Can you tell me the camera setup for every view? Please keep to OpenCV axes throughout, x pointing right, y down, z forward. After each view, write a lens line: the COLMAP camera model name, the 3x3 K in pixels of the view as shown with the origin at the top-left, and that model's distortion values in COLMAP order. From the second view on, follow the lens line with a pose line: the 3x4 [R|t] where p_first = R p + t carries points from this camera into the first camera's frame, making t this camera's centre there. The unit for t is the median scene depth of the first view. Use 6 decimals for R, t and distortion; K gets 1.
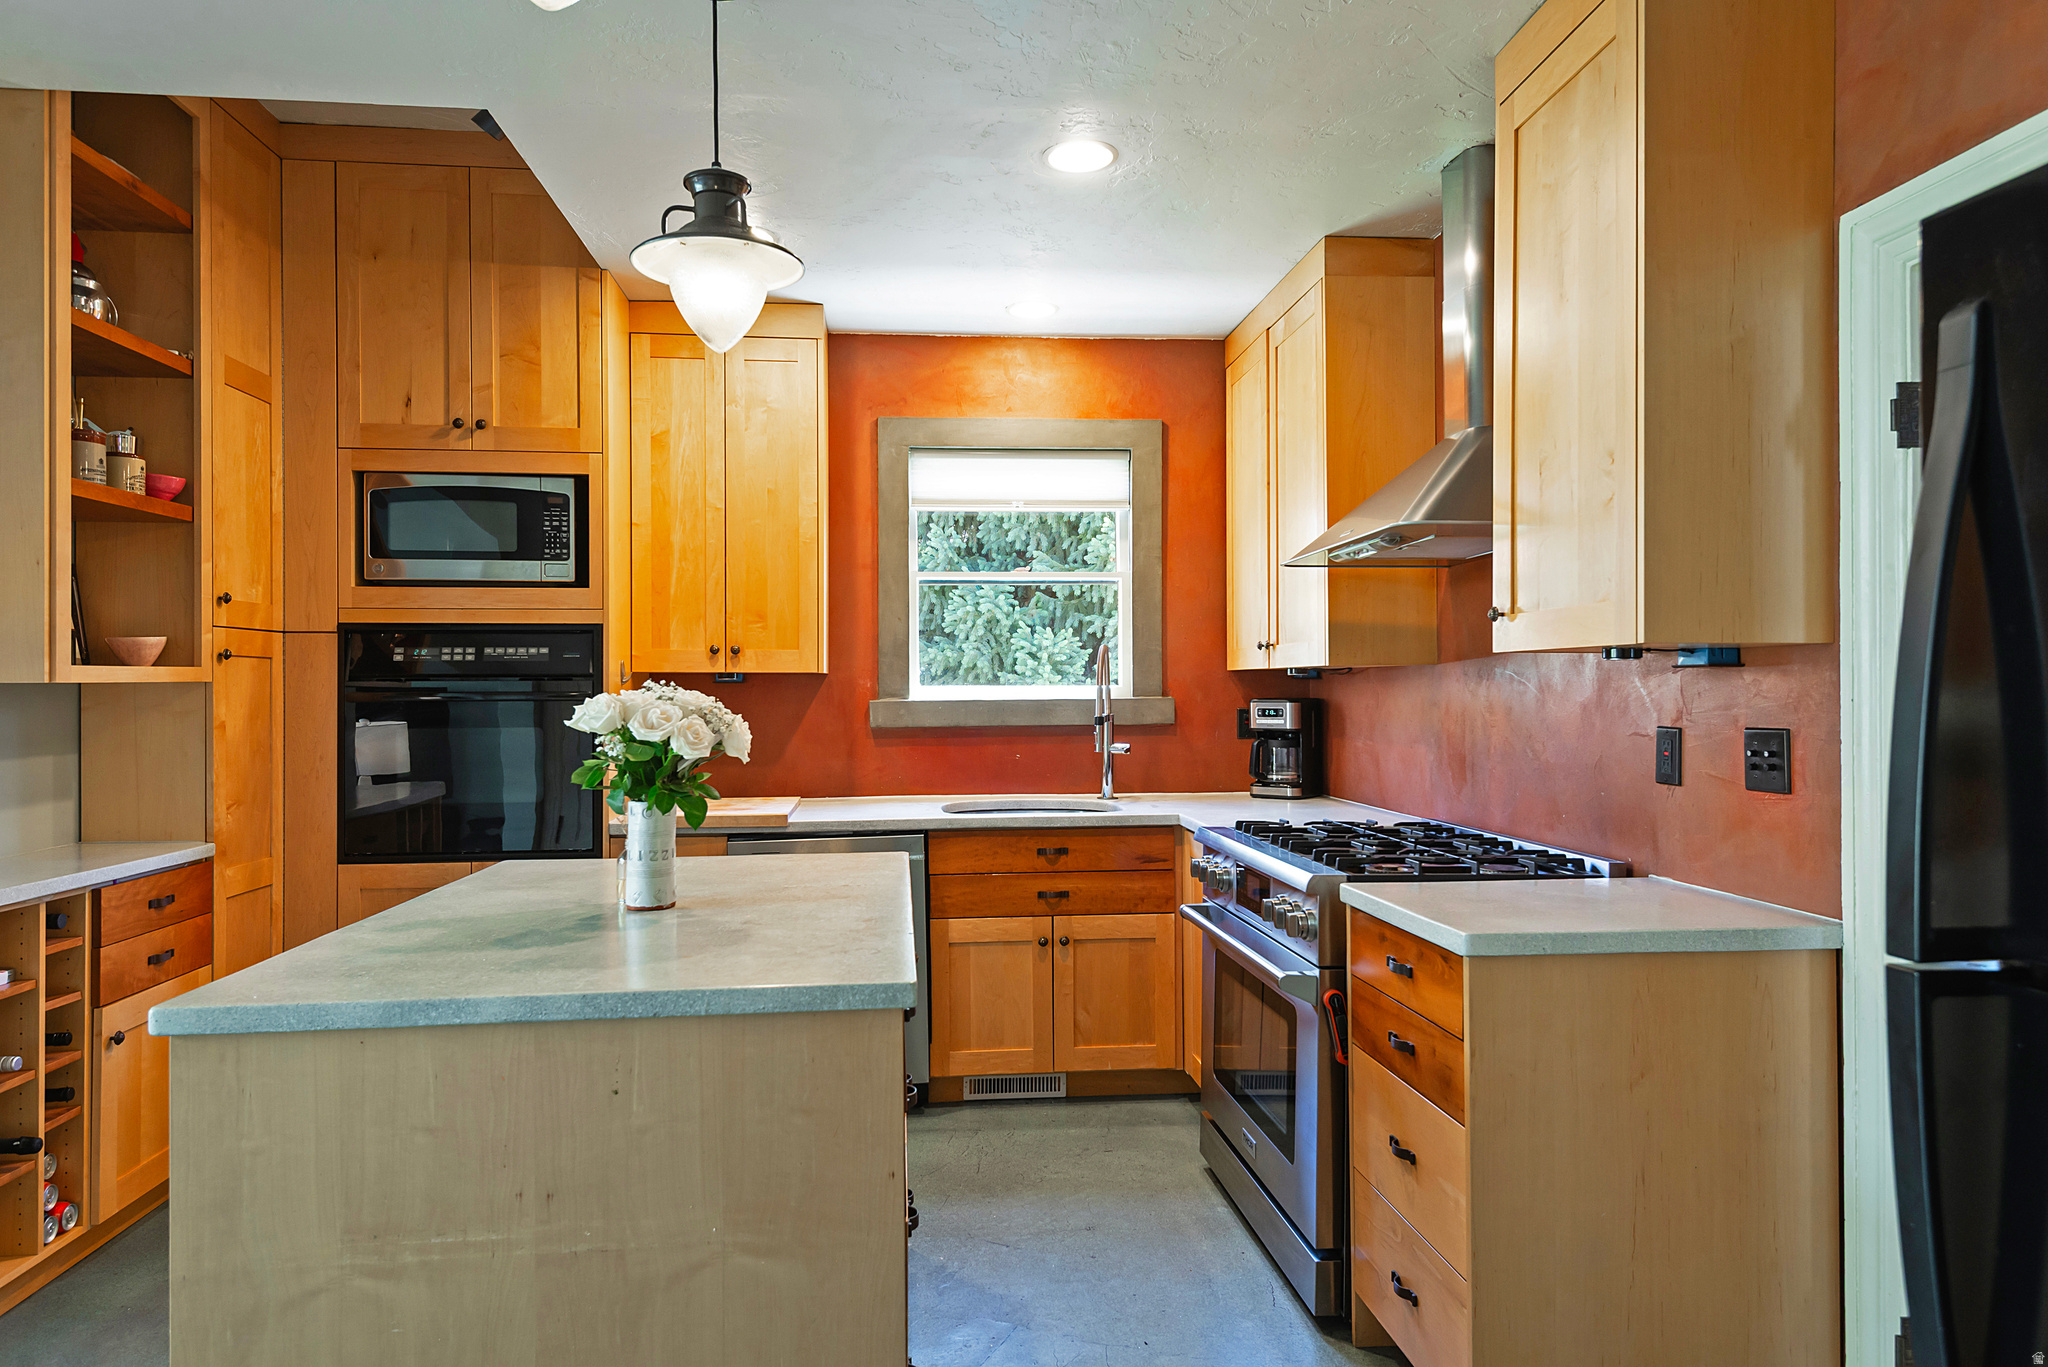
lens RADIAL K [[1253.7, 0, 1020.4], [0, 1253.7, 695.1], [0, 0, 1]] dist [0.029231, -0.001363]
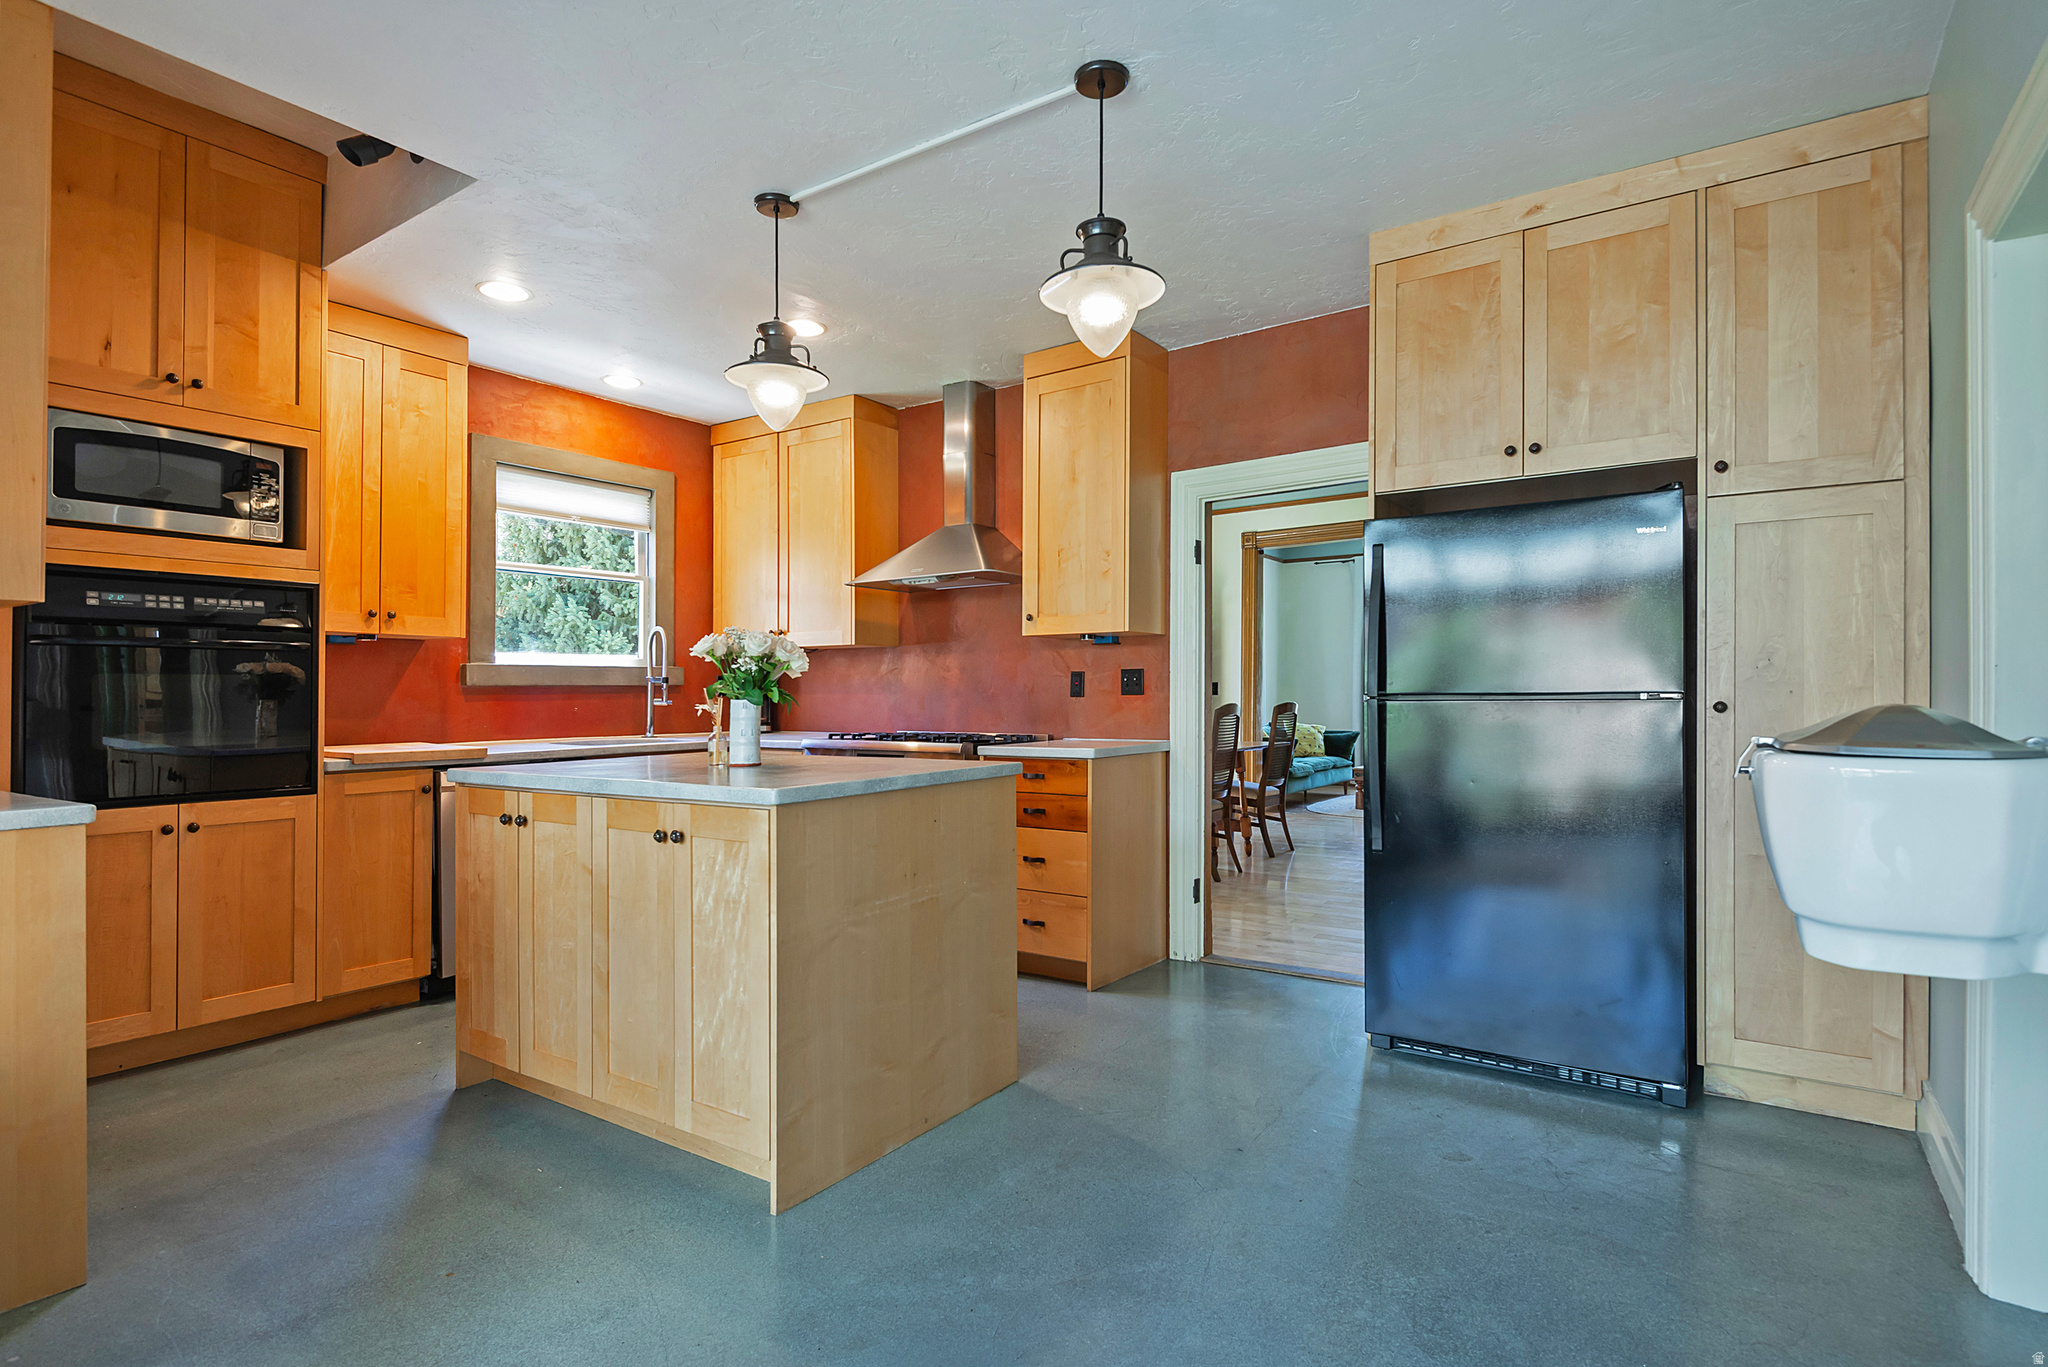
lens RADIAL K [[1023.4, 0, 1034.1], [0, 1023.4, 705.3], [0, 0, 1]] dist [0.030972, -0.025487]
pose [[0.637856, -0.007644, 0.770118, -0.634772], [0.006144, 0.999969, 0.004836, 0.051051], [-0.770131, 0.001647, 0.637883, -0.077467]]
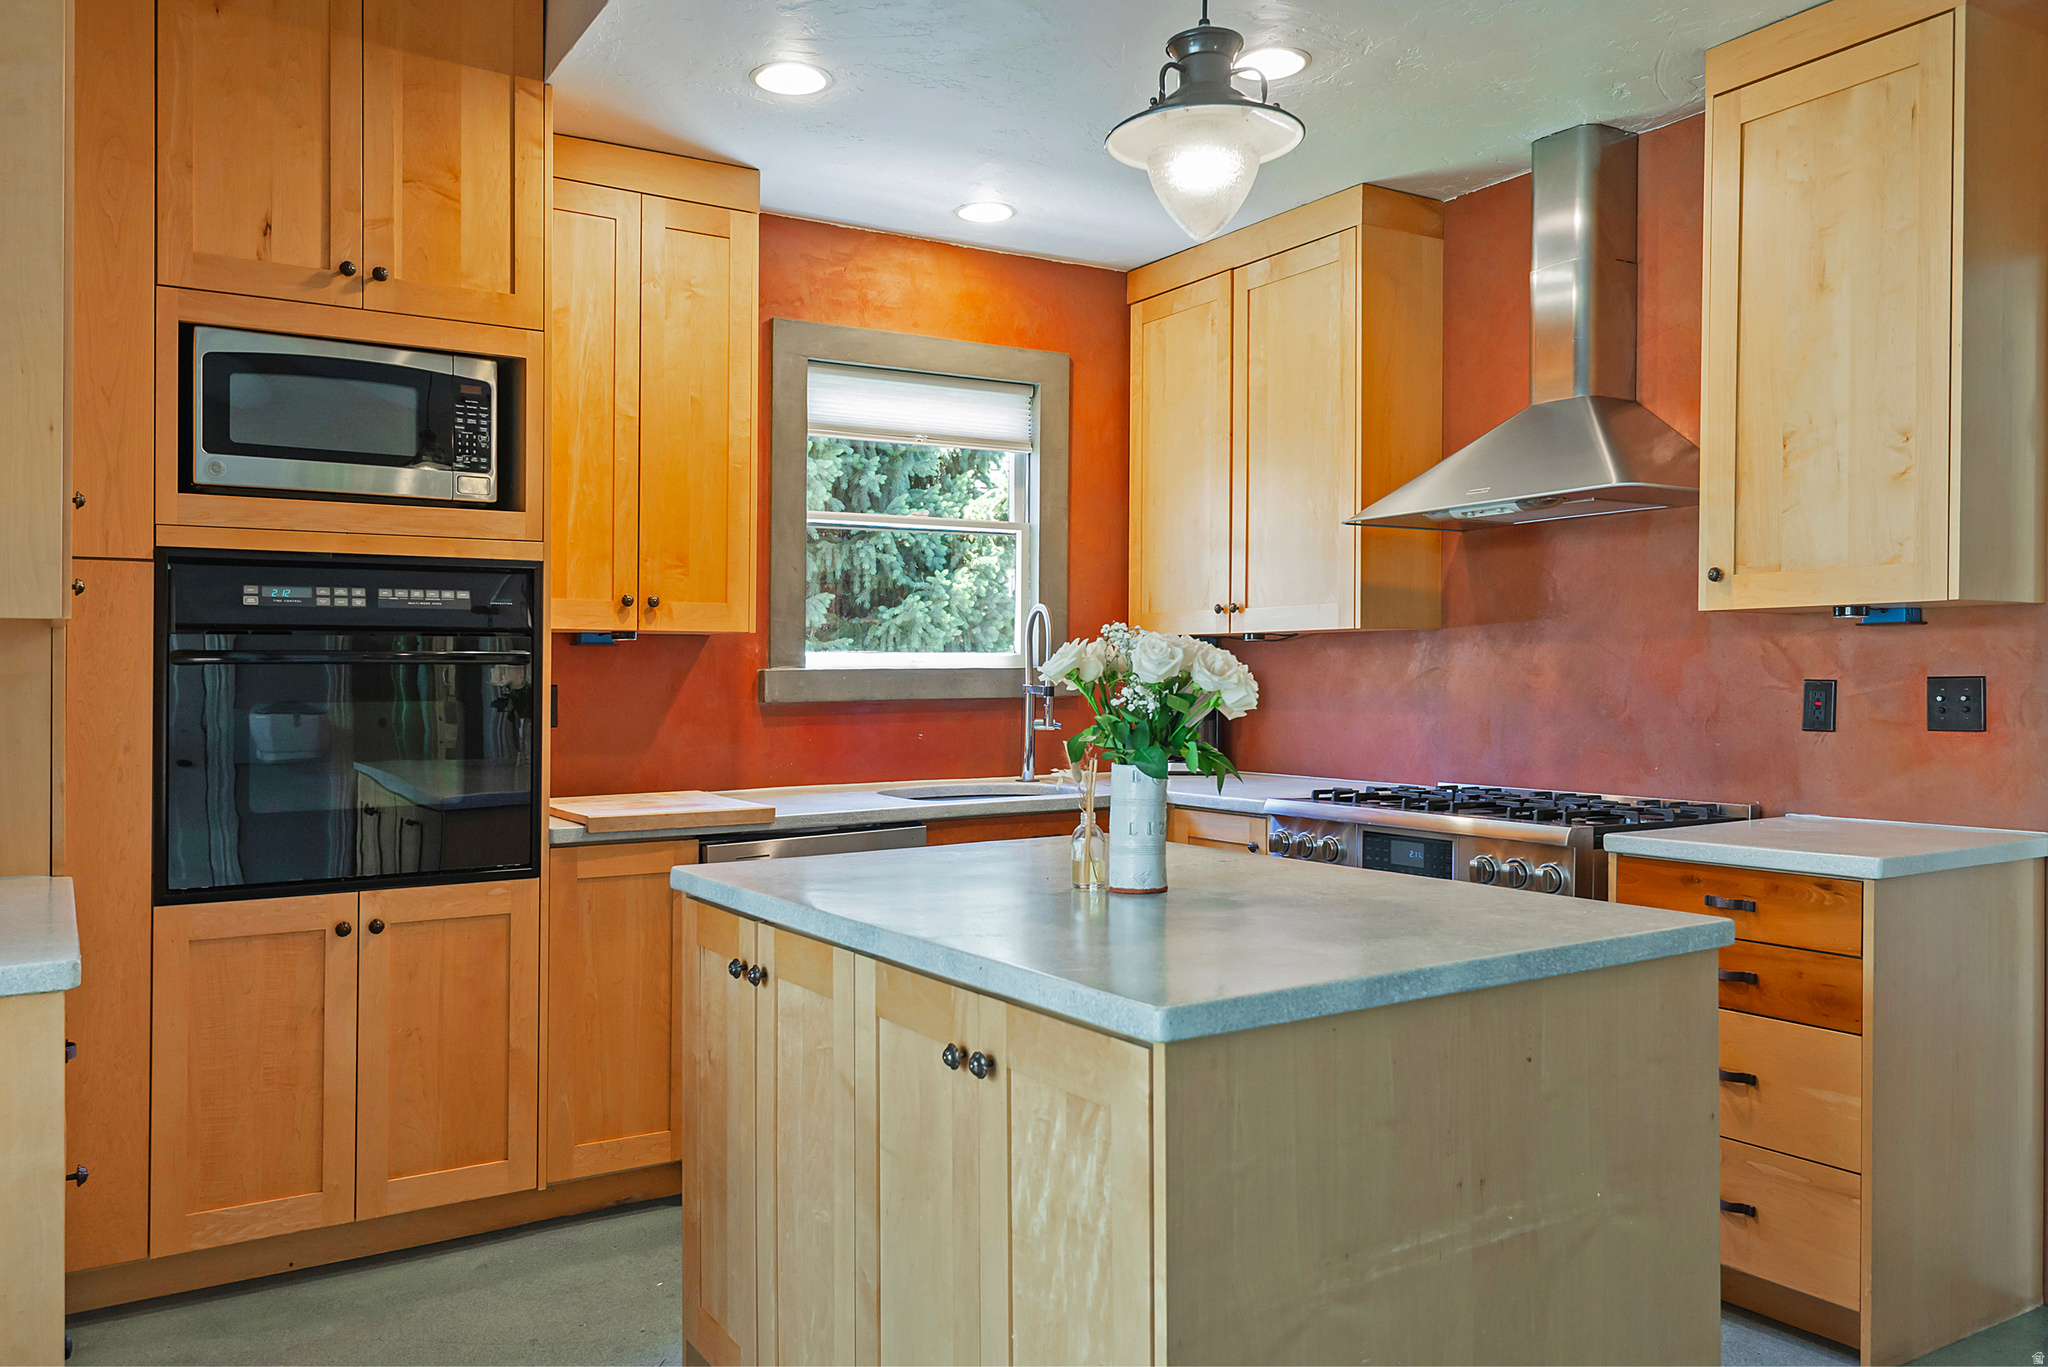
lens RADIAL K [[1499.1, 0, 998.8], [0, 1499.1, 690.1], [0, 0, 1]] dist [0.049224, -0.053428]
pose [[0.894637, -0.005597, 0.446758, -0.488748], [0.004563, 0.999984, 0.003391, 0.017777], [-0.446770, -0.000996, 0.894648, 0.082491]]
